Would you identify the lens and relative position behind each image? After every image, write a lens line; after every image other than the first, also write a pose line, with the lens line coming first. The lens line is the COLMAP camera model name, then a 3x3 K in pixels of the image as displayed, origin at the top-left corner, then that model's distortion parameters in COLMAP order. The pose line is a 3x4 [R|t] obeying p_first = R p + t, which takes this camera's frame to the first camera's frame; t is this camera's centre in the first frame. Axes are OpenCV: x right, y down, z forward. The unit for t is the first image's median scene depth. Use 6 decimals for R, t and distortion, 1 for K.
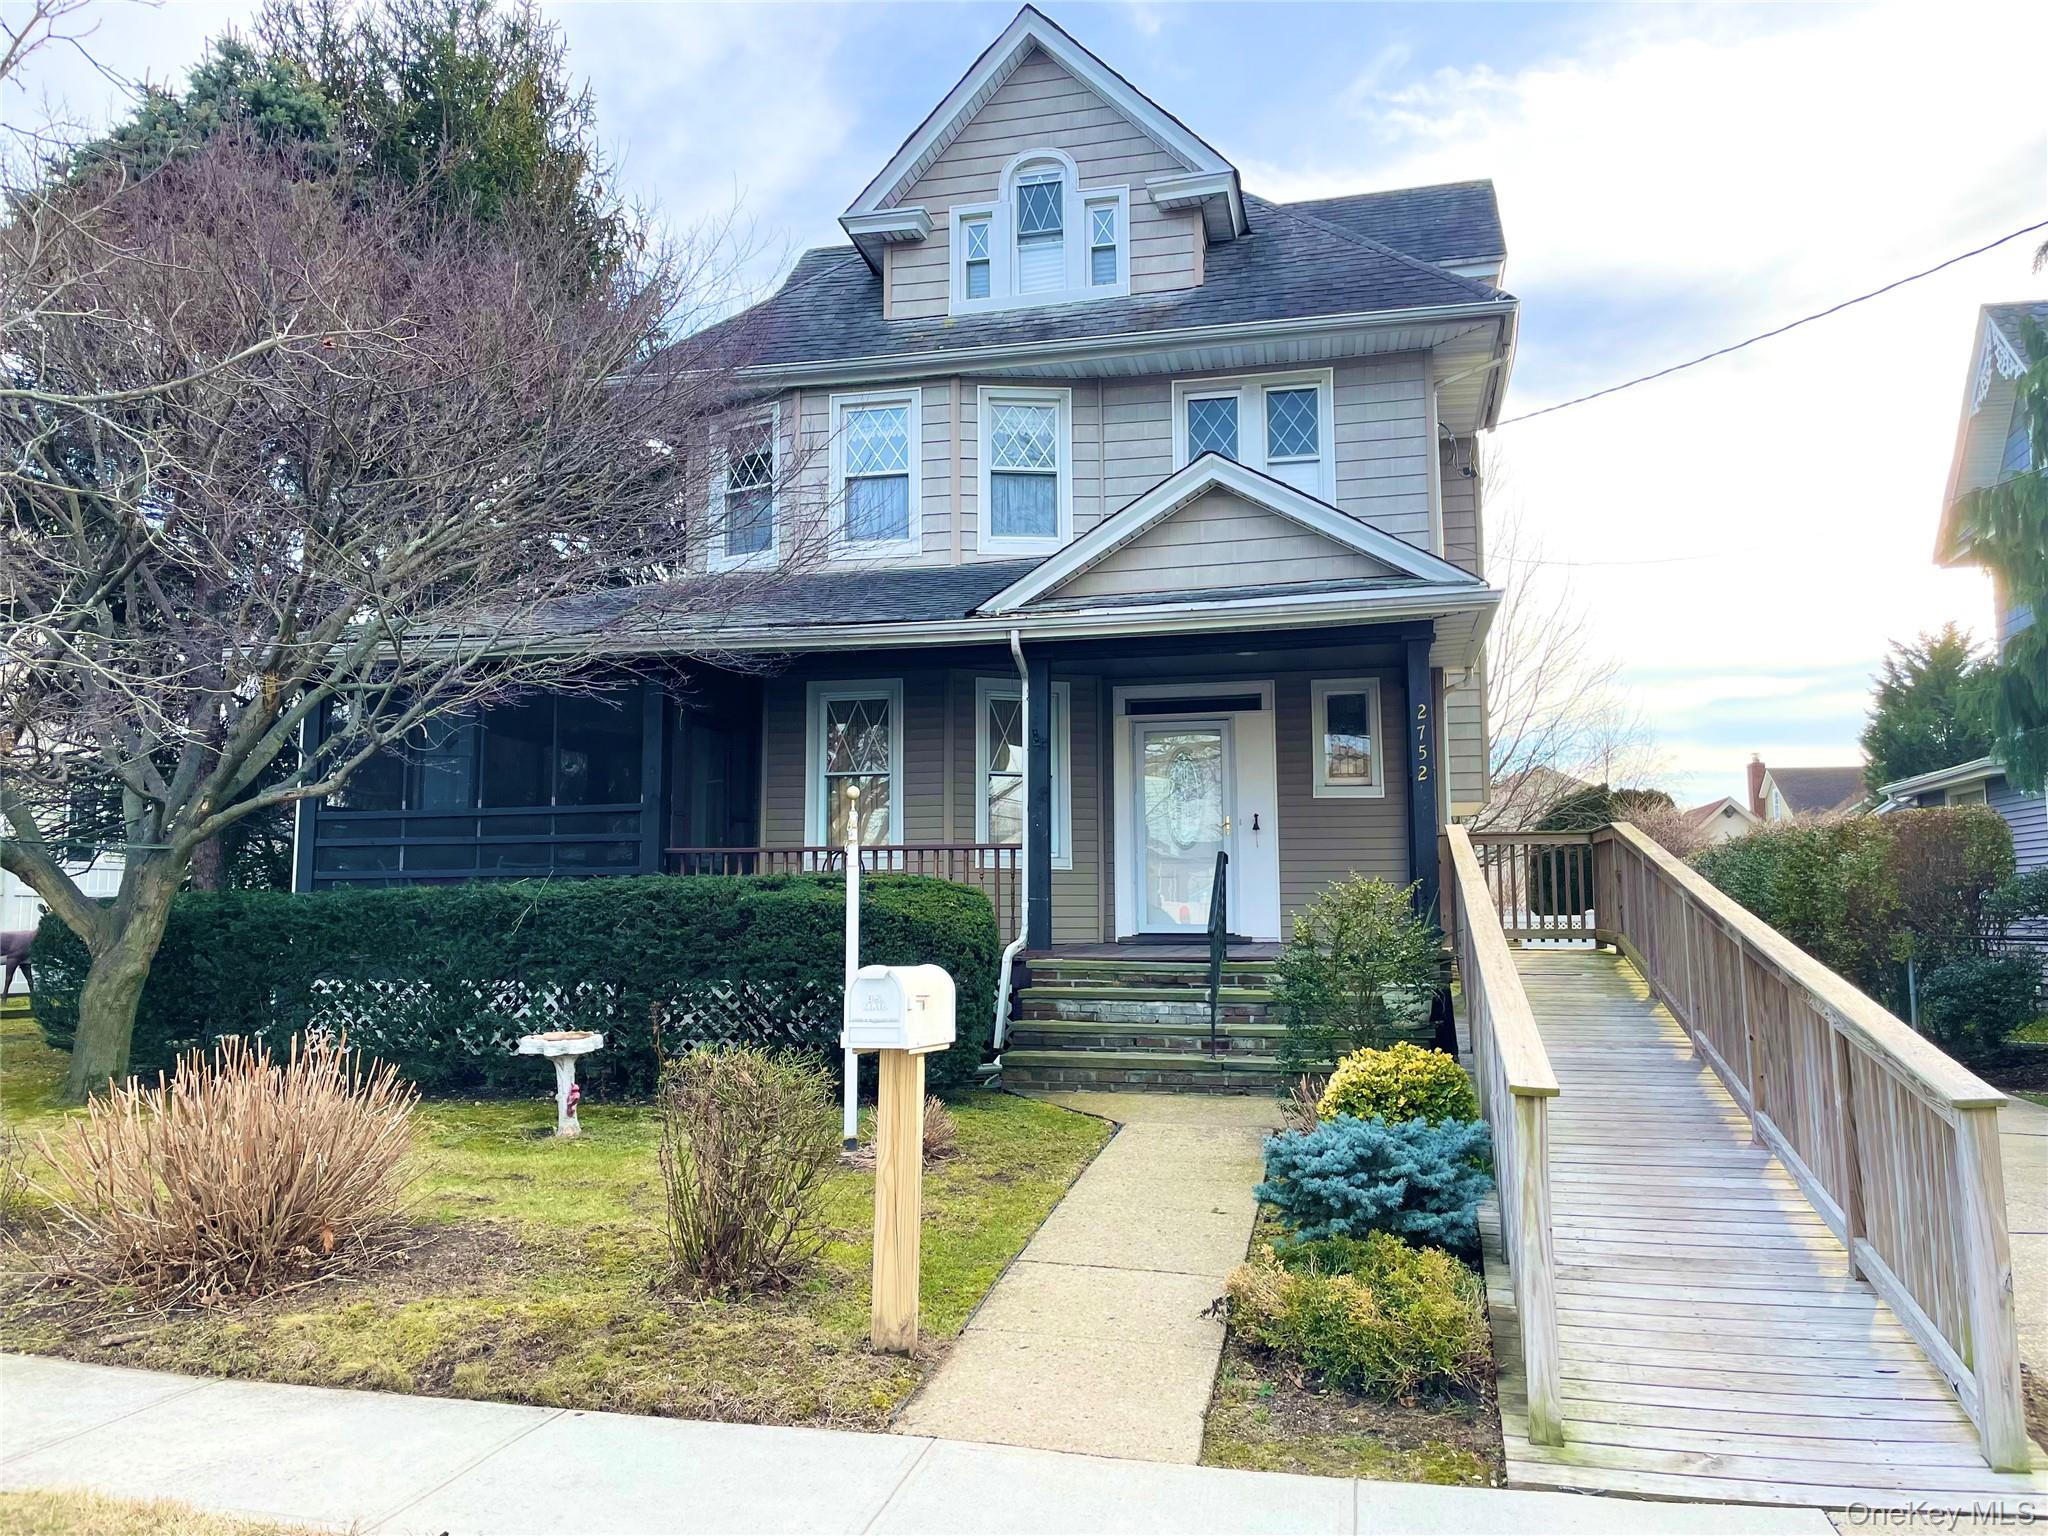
lens RADIAL K [[1526.0, 0, 1022.4], [0, 1526.0, 773.1], [0, 0, 1]] dist [0.037300, -0.015849]
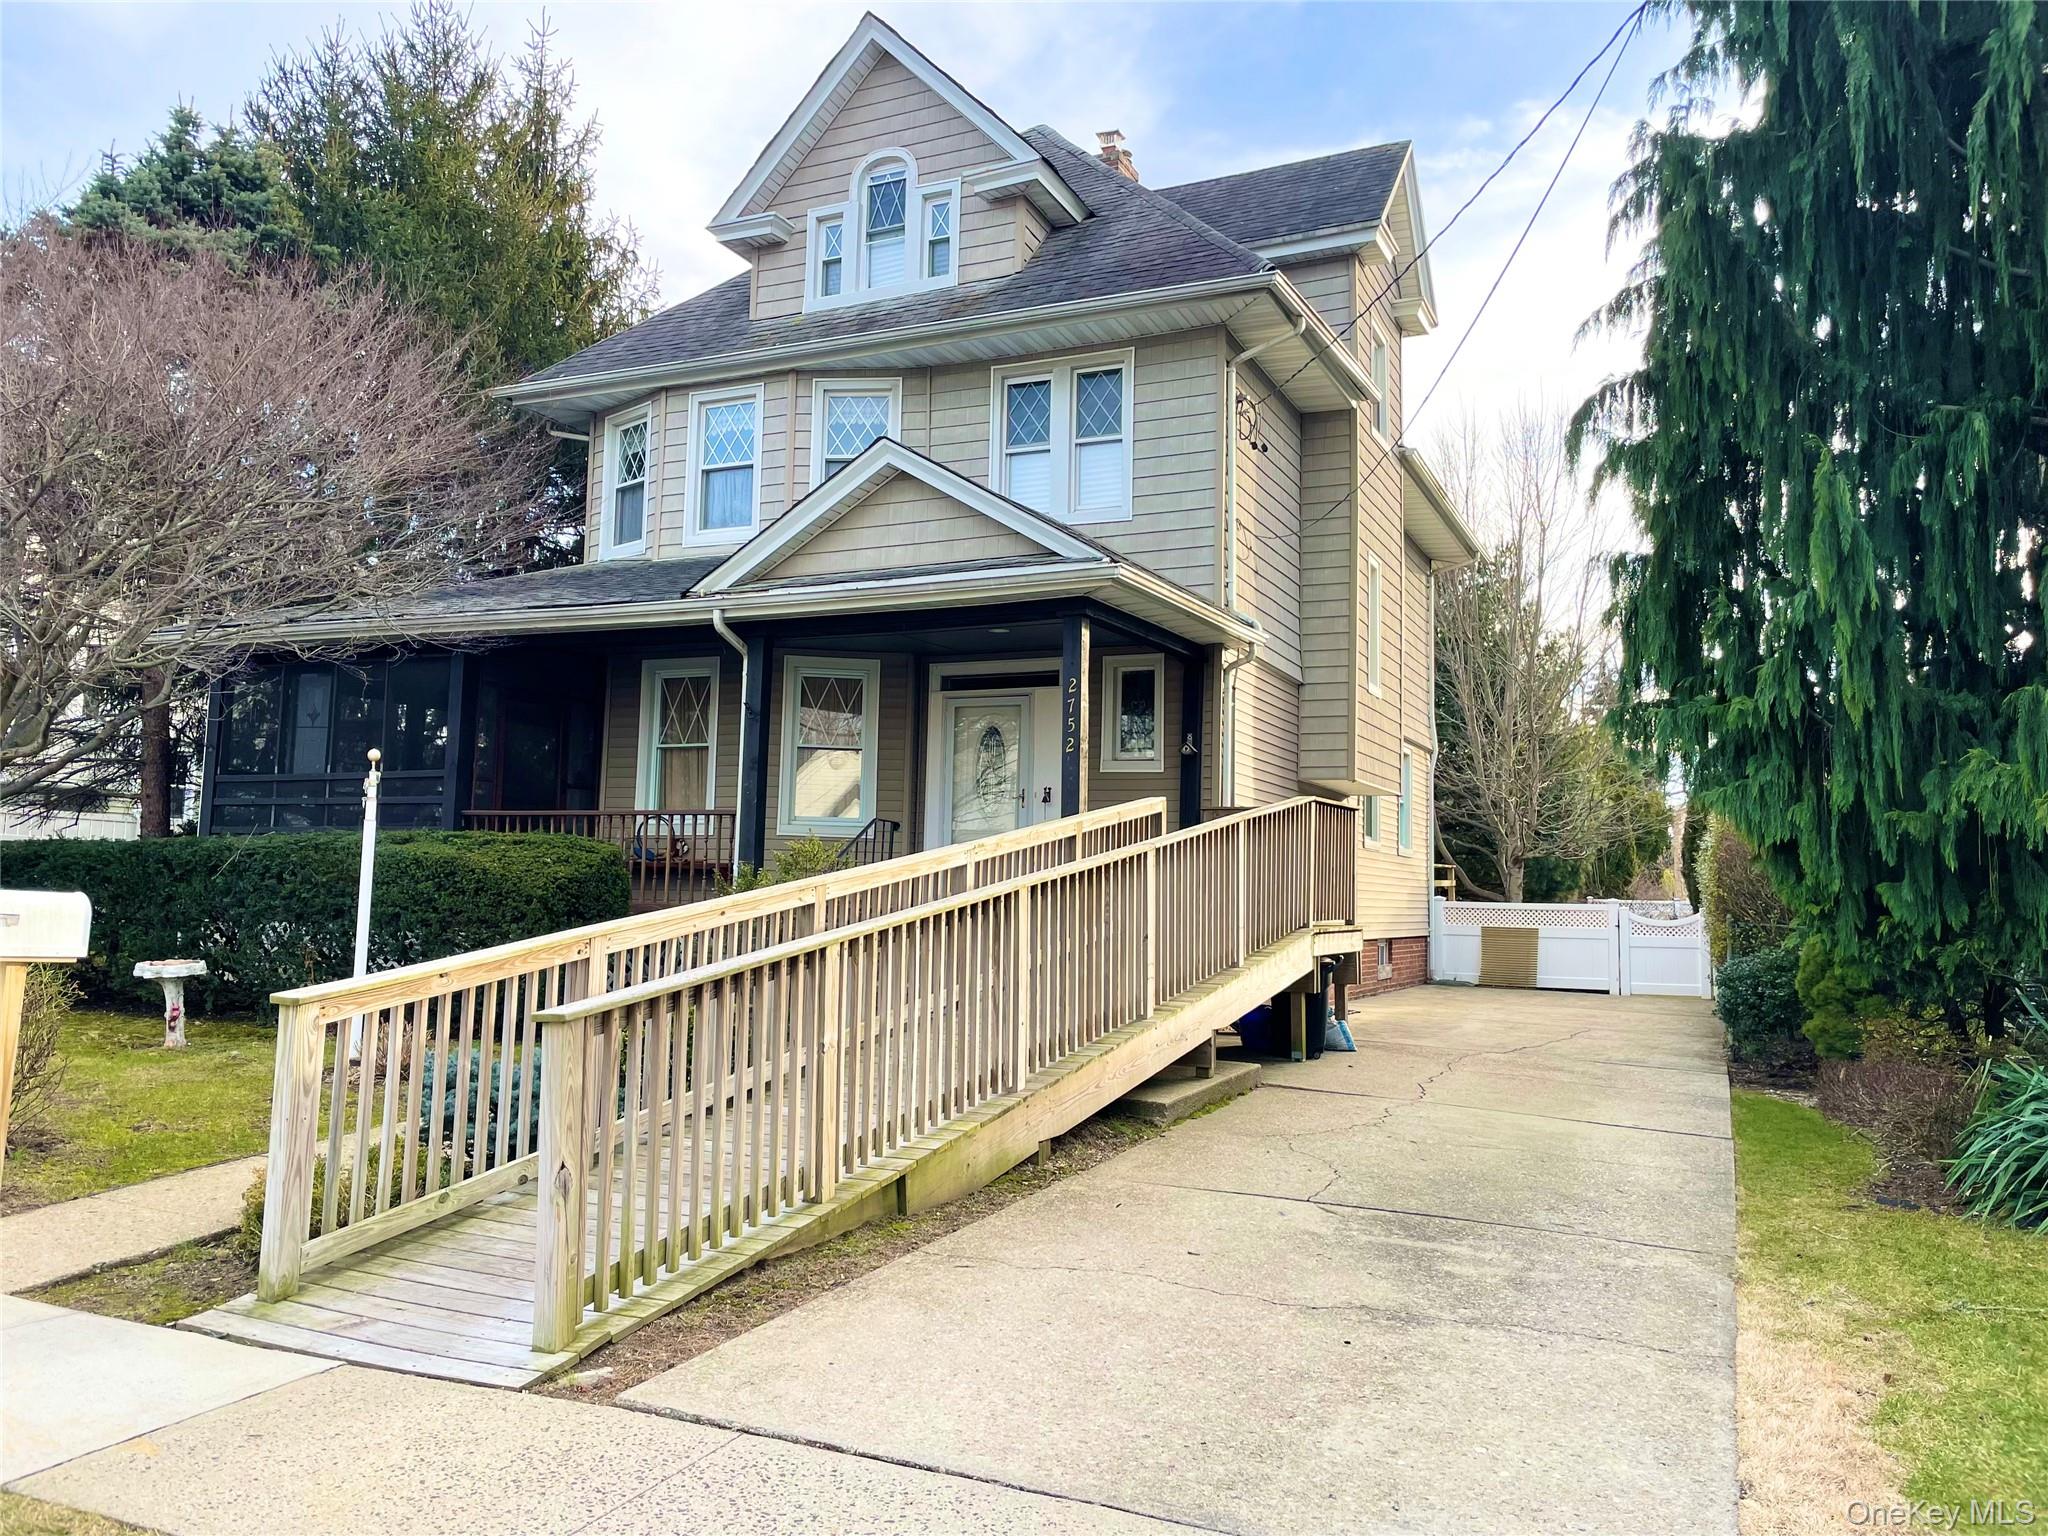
lens RADIAL K [[1526.0, 0, 1019.2], [0, 1526.0, 771.8], [0, 0, 1]] dist [0.037300, -0.015849]
pose [[0.977281, 0.010489, -0.211688, 0.351773], [-0.008154, 0.999896, 0.011897, 0.004399], [0.211791, -0.009901, 0.977265, -0.006375]]
